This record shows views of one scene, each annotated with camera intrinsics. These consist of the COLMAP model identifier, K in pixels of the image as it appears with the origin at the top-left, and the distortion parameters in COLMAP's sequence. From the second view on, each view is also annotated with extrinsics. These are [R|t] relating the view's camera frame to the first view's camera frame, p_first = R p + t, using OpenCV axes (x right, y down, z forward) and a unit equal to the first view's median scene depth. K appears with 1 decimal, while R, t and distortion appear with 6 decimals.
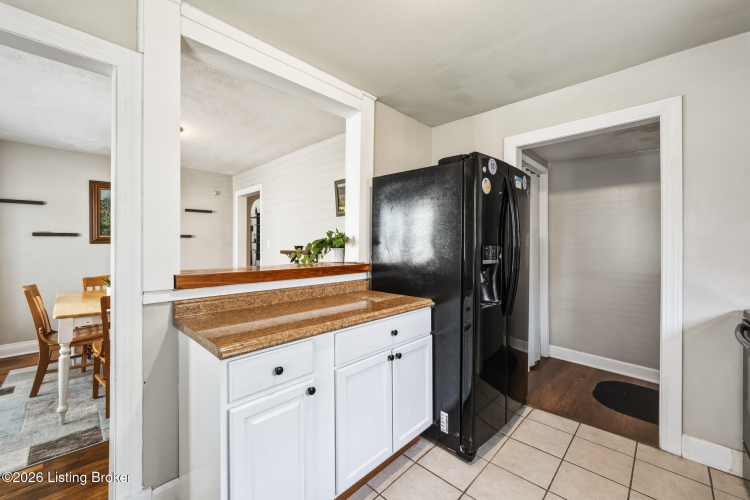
lens RADIAL K [[304.9, 0, 374.2], [0, 304.9, 247.4], [0, 0, 1]] dist [0.000846, 0.000774]
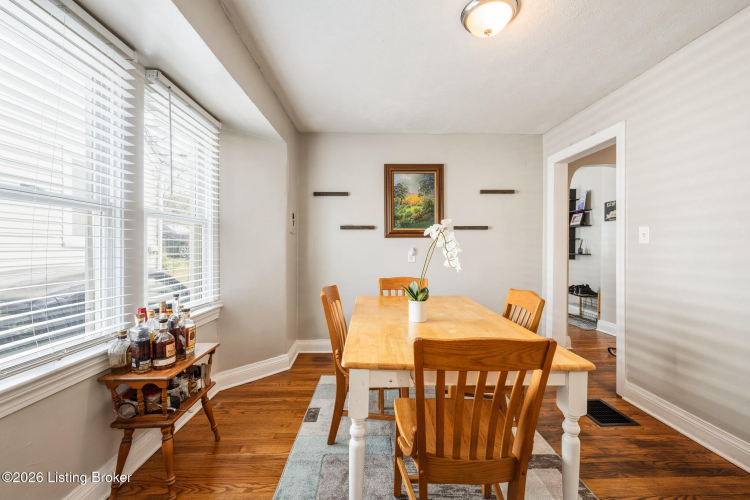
lens RADIAL K [[303.9, 0, 375.5], [0, 303.9, 252.7], [0, 0, 1]] dist [-0.000492, -0.000154]
pose [[0.721042, 0.005429, -0.692870, -0.404861], [-0.002775, 0.999984, 0.004947, 0.027579], [0.692886, -0.001644, 0.721046, 0.413659]]
